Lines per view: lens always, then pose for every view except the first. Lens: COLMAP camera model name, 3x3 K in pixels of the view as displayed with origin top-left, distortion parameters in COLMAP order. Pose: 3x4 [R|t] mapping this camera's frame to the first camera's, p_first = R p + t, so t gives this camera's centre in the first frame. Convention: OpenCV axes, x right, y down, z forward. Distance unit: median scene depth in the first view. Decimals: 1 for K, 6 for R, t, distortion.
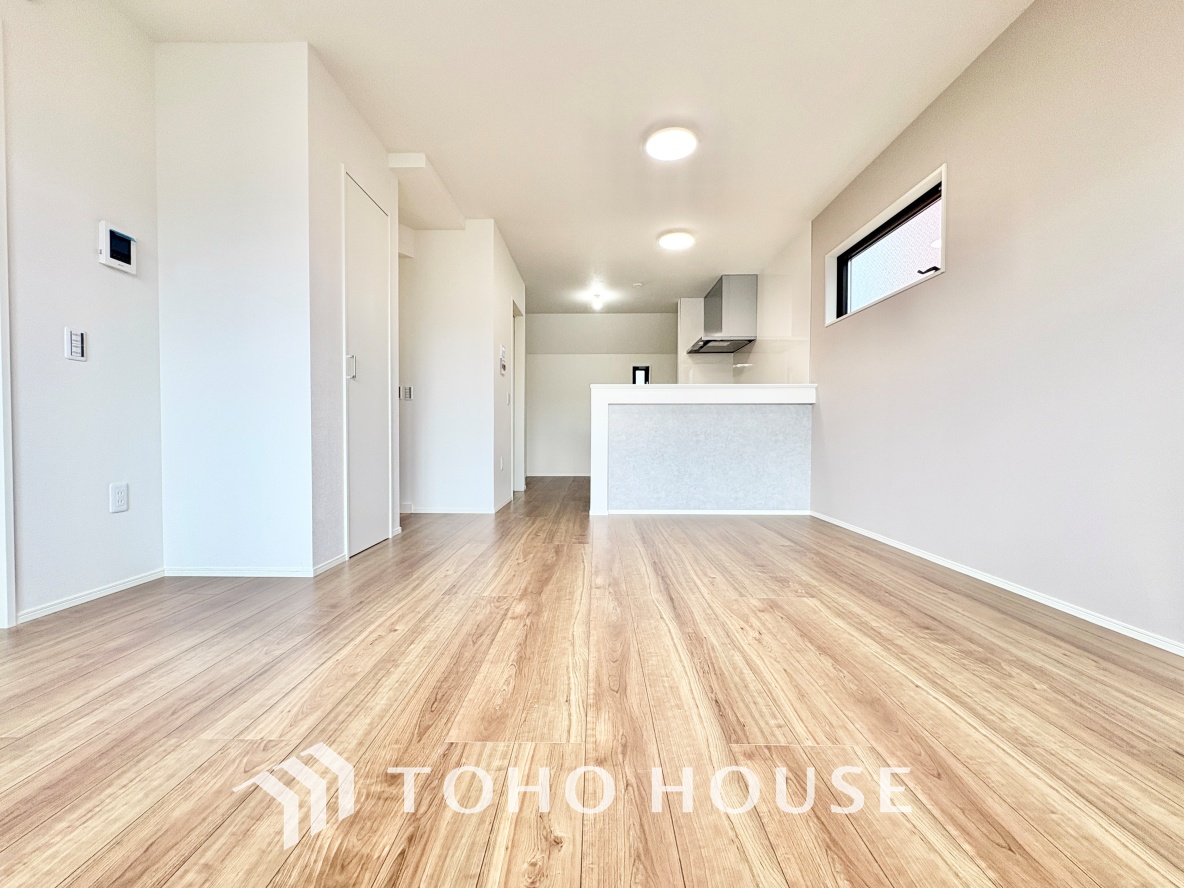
lens RADIAL K [[473.0, 0, 592.0], [0, 473.0, 444.3], [0, 0, 1]] dist [0.000079, -0.000374]
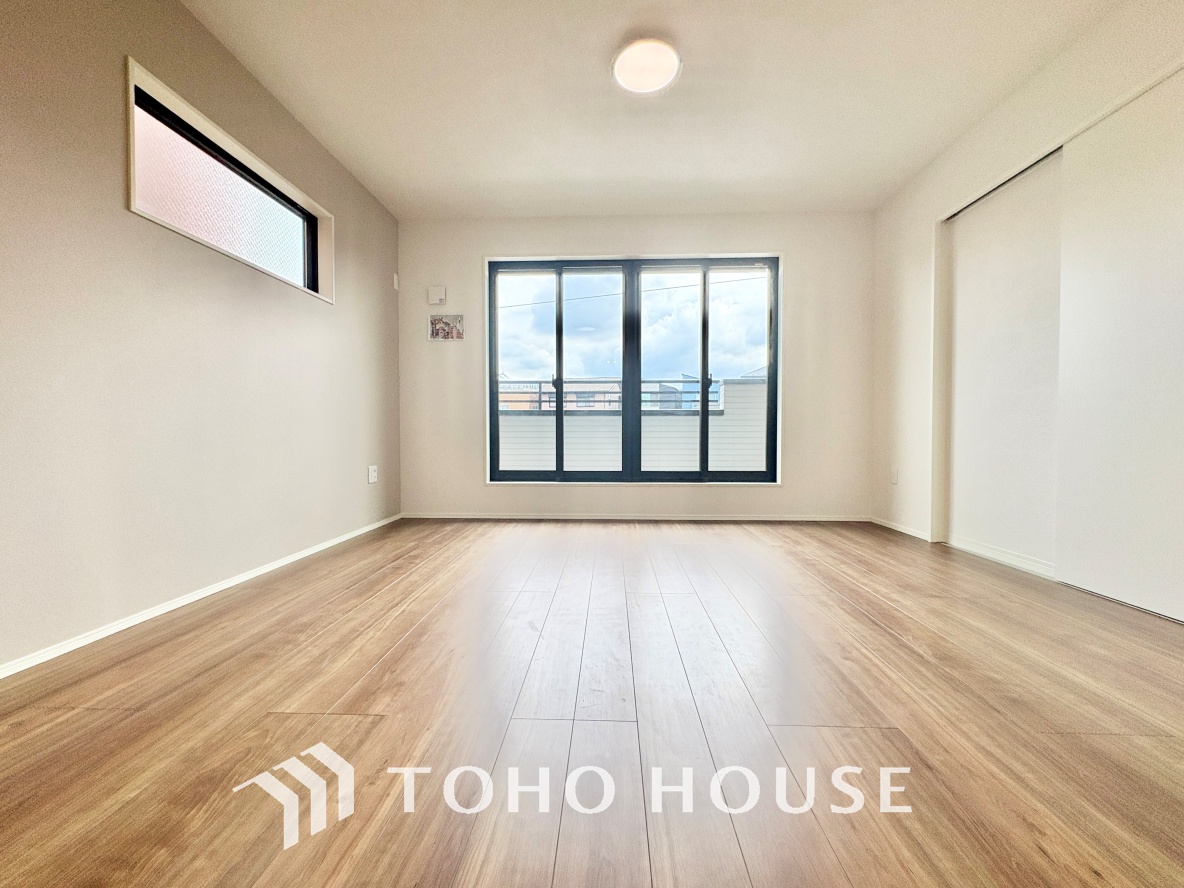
lens RADIAL K [[473.0, 0, 590.7], [0, 473.0, 440.9], [0, 0, 1]] dist [0.000079, -0.000374]
pose [[-0.999473, -0.003383, 0.032299, 0.036471], [-0.002122, 0.999237, 0.038993, -0.048832], [-0.032406, 0.038904, -0.998717, 1.531483]]
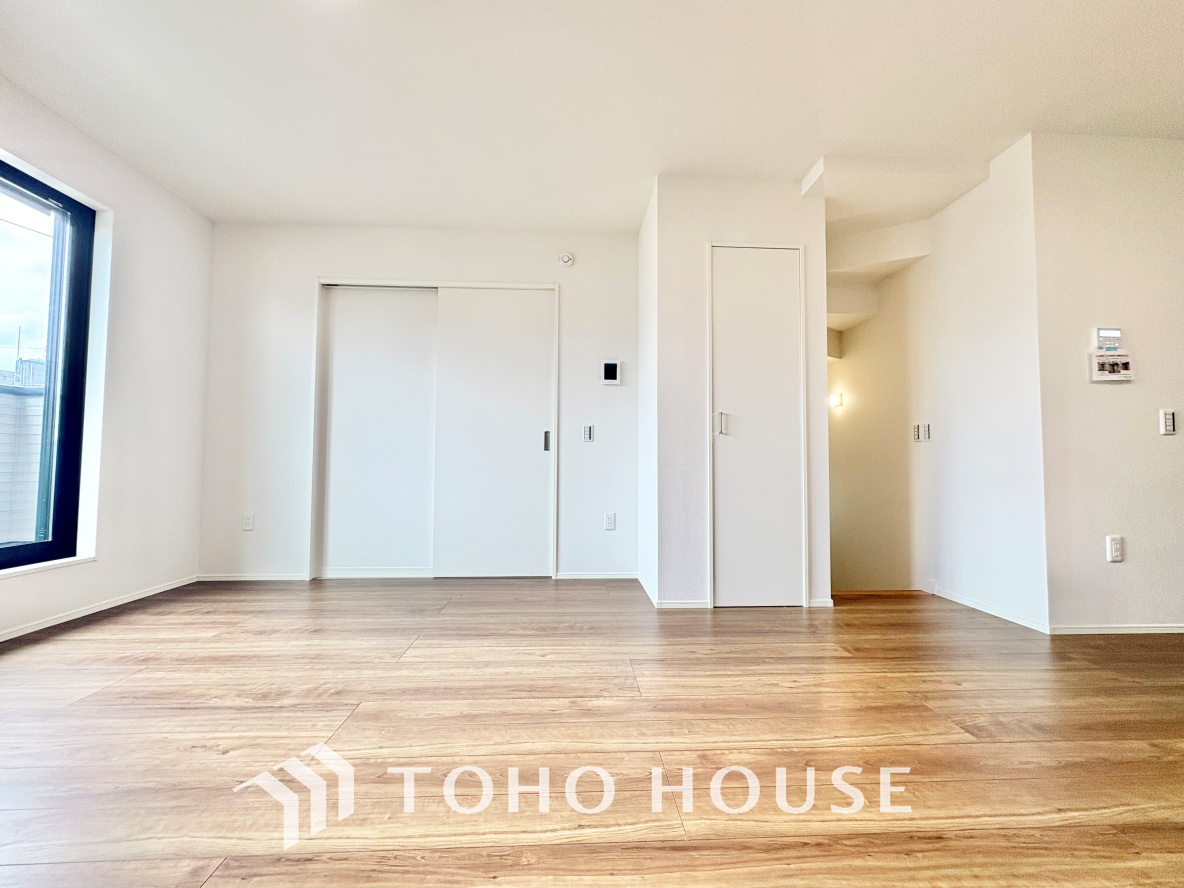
lens RADIAL K [[473.0, 0, 590.3], [0, 473.0, 442.9], [0, 0, 1]] dist [0.000079, -0.000374]
pose [[0.060816, -0.052577, -0.996763, 0.656382], [-0.027681, 0.998139, -0.054339, -0.068434], [0.997765, 0.030896, 0.059248, 0.827826]]
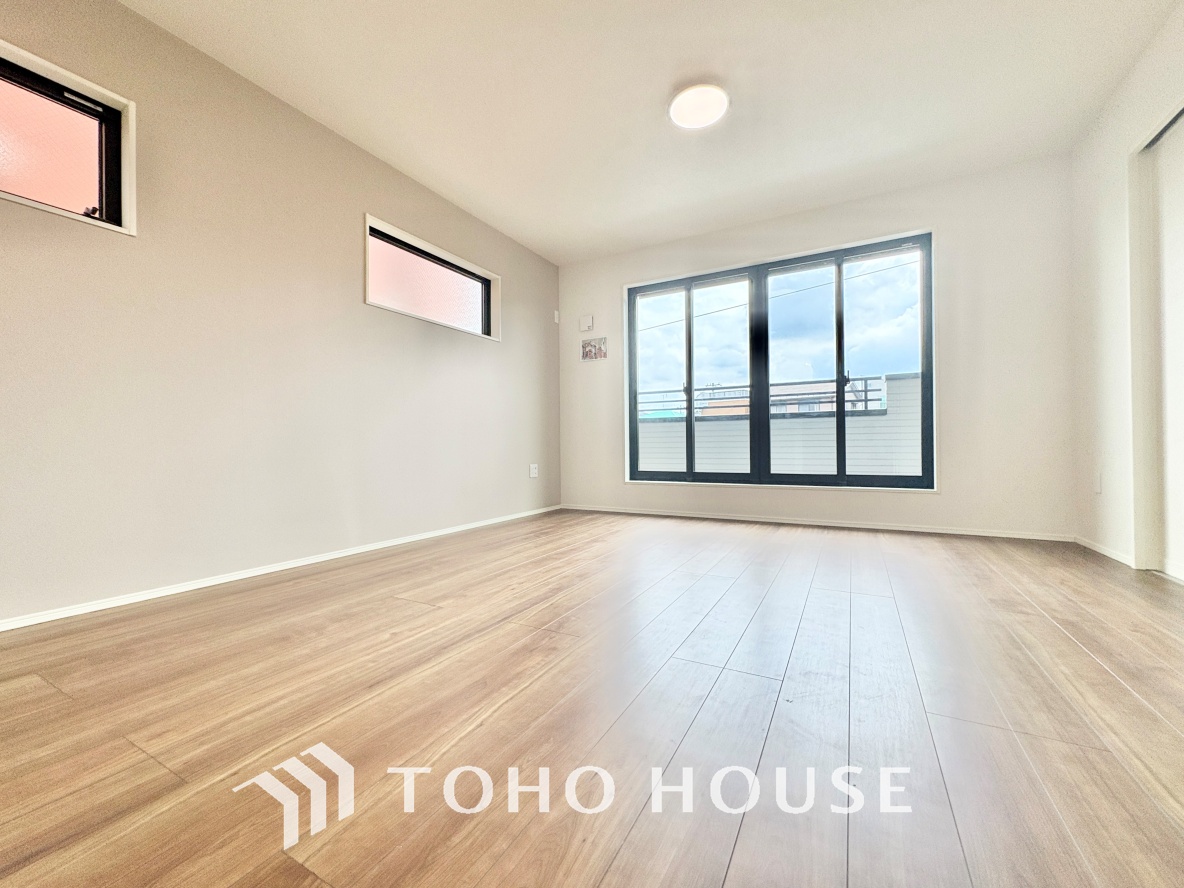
lens RADIAL K [[473.0, 0, 594.3], [0, 473.0, 445.7], [0, 0, 1]] dist [0.000079, -0.000374]
pose [[-0.882729, 0.005171, 0.469854, -0.388433], [0.016695, 0.999653, 0.020363, -0.015385], [-0.469586, 0.025819, -0.882509, 1.636886]]
